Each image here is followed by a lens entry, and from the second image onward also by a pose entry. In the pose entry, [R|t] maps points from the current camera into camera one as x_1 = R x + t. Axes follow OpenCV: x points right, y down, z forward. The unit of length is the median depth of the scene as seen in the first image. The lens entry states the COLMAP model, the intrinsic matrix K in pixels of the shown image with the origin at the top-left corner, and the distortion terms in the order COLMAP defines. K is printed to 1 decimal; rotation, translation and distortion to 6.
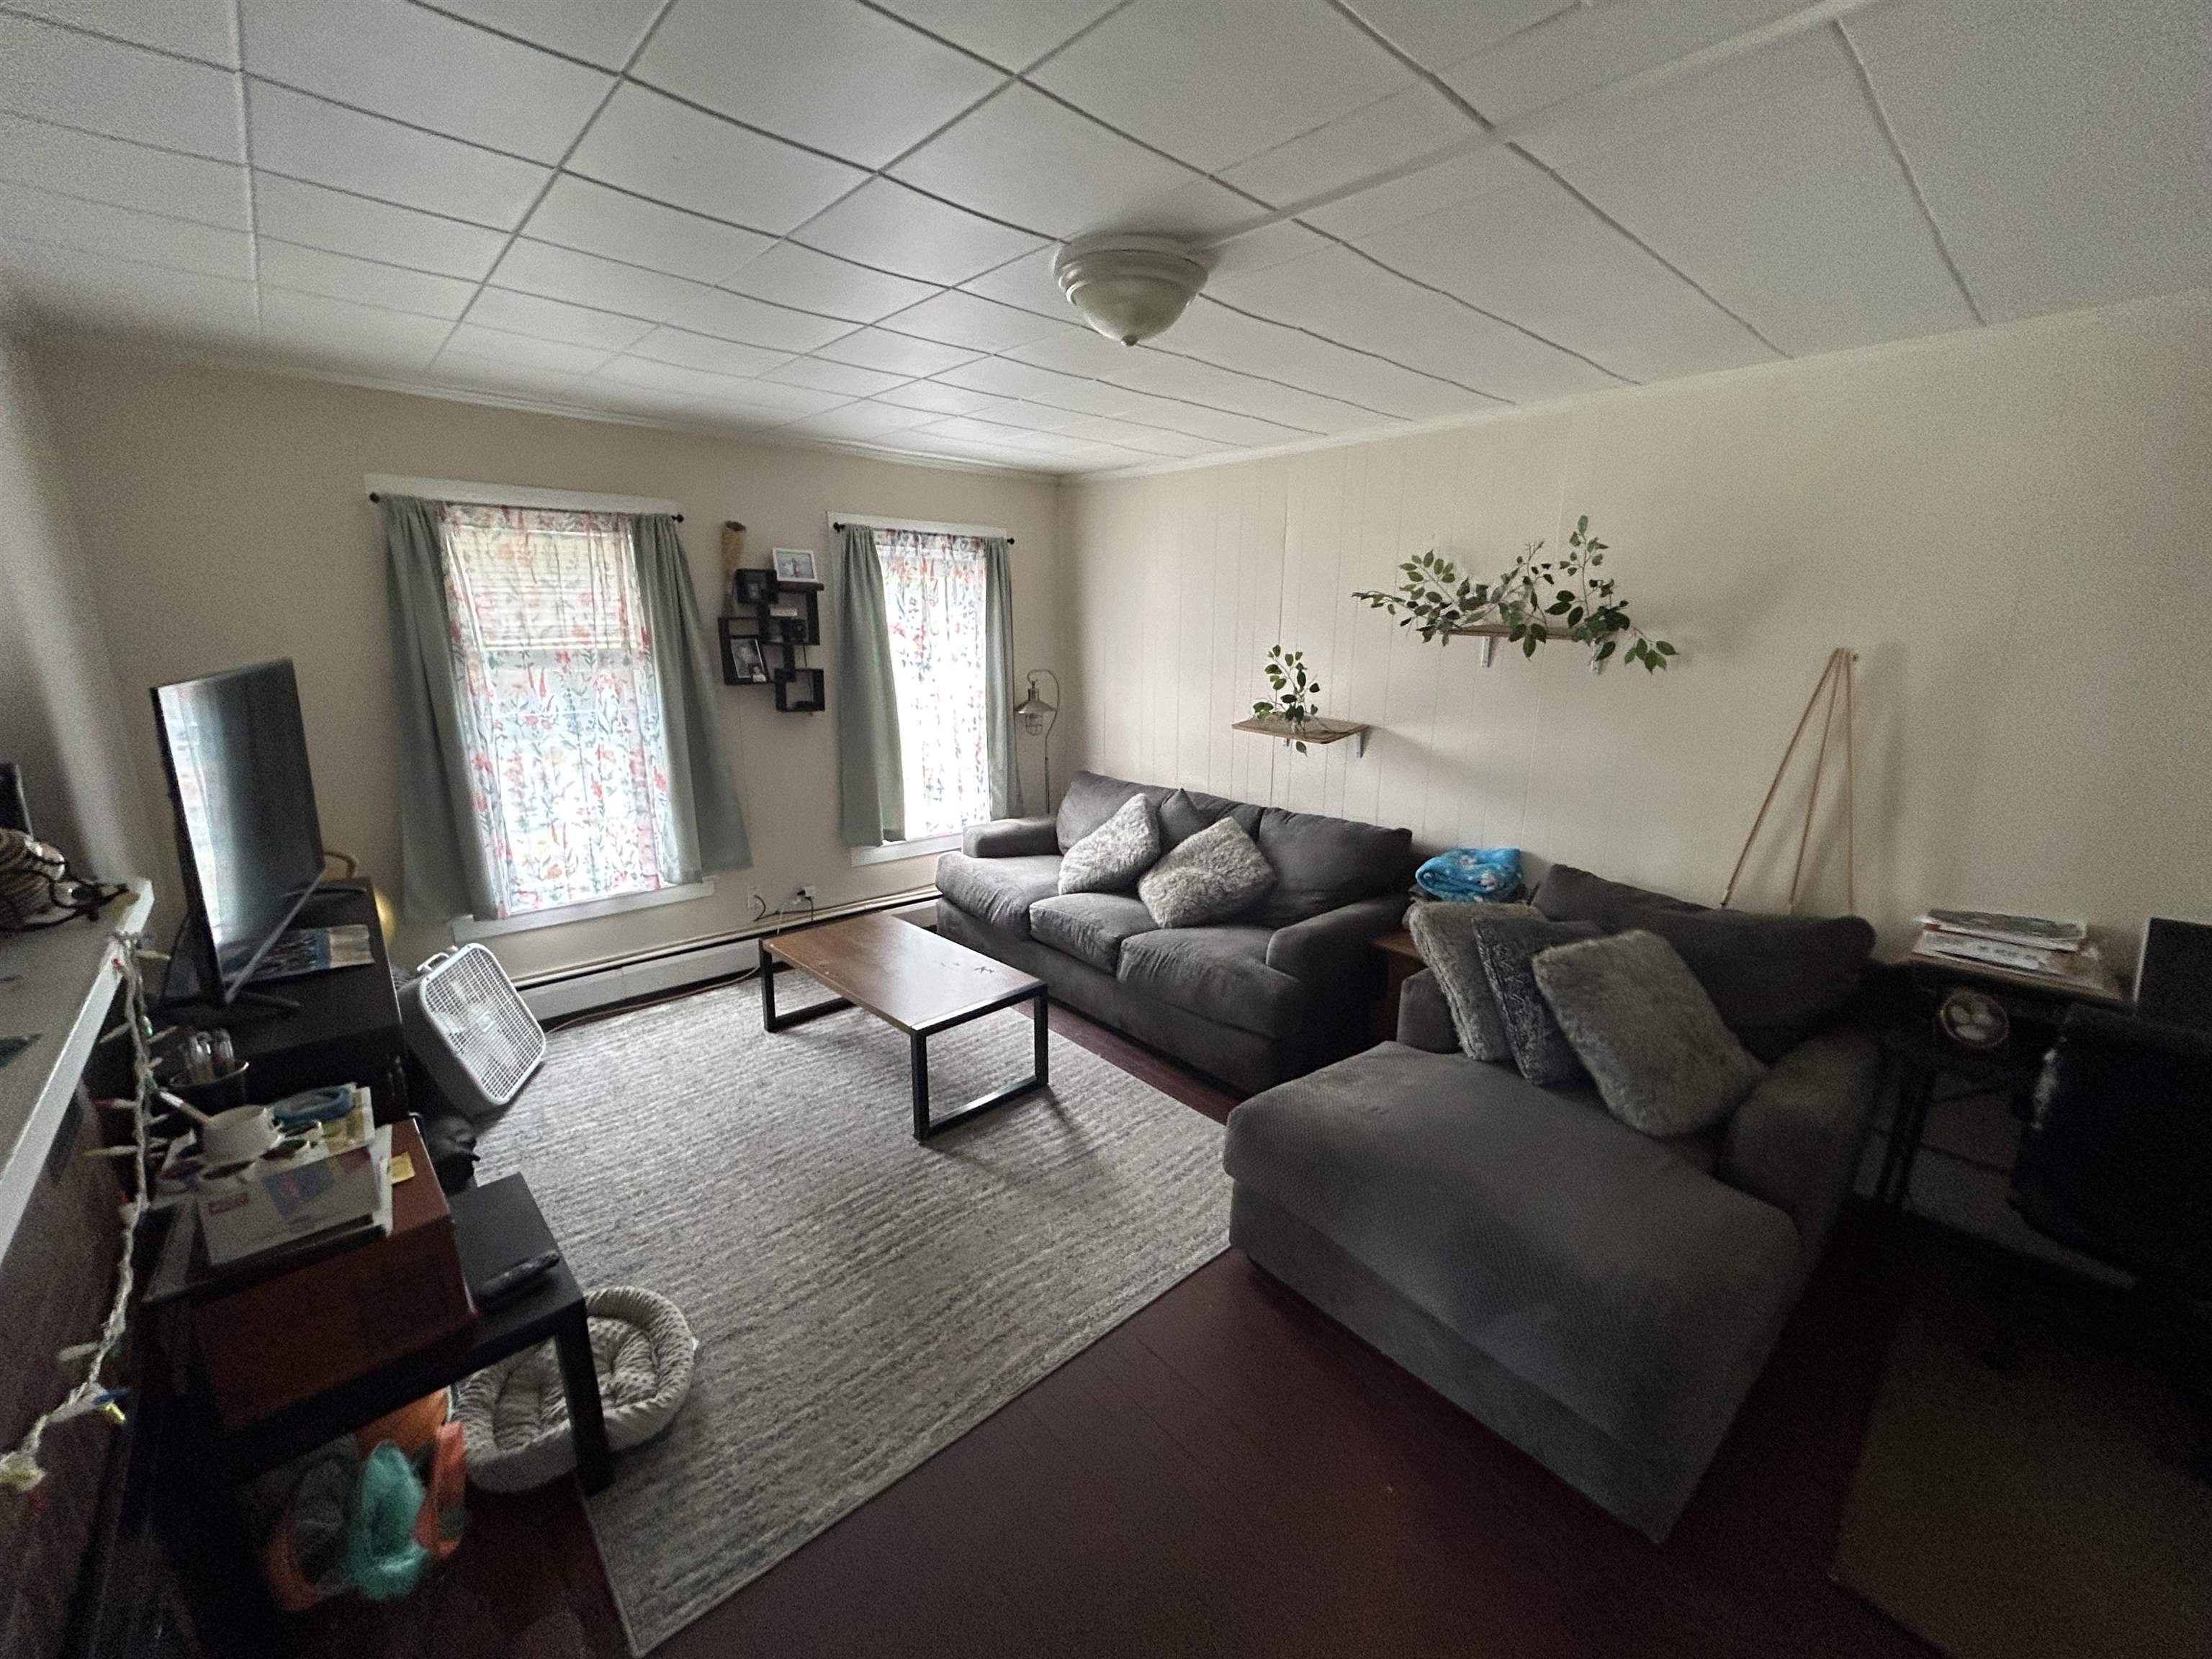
lens RADIAL K [[890.5, 0, 1098.9], [0, 890.5, 839.6], [0, 0, 1]] dist [0.000747, 0.000016]
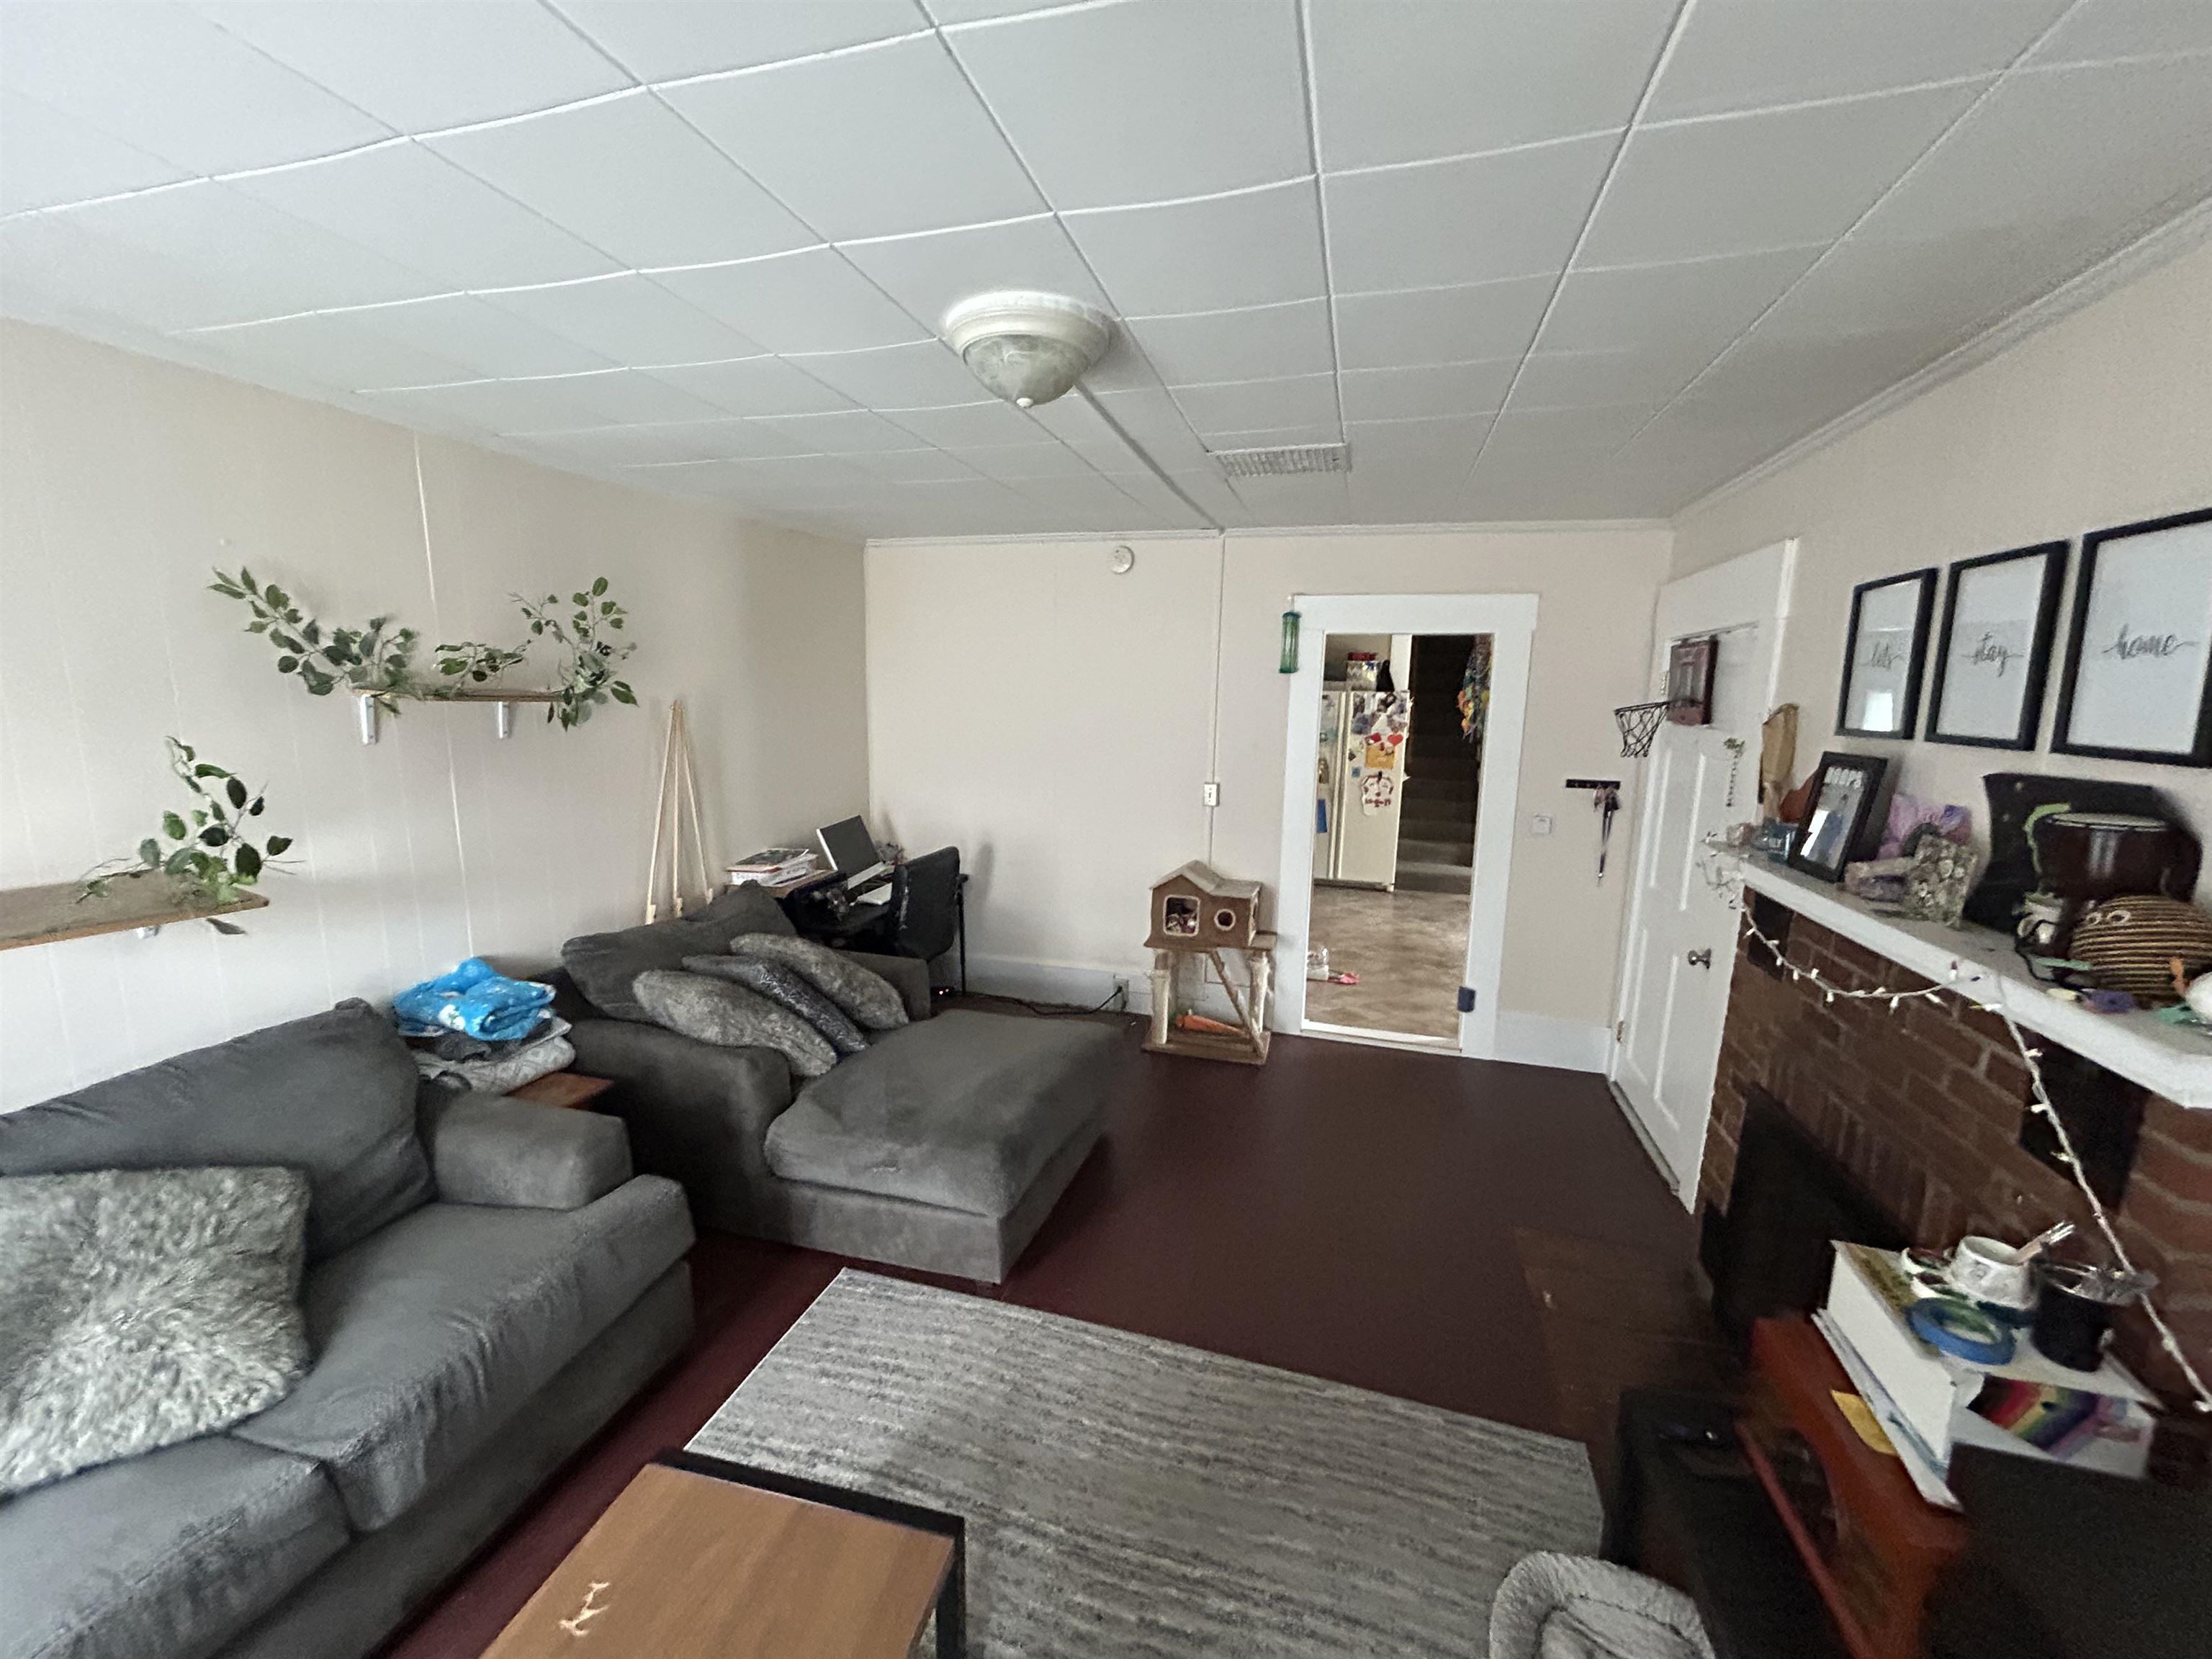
lens RADIAL K [[890.5, 0, 1098.9], [0, 890.5, 839.6], [0, 0, 1]] dist [0.000747, 0.000016]
pose [[-0.521491, -0.164445, 0.837260, -0.601030], [0.187542, 0.935166, 0.300486, -0.276055], [-0.832391, 0.313722, -0.456841, 1.048794]]
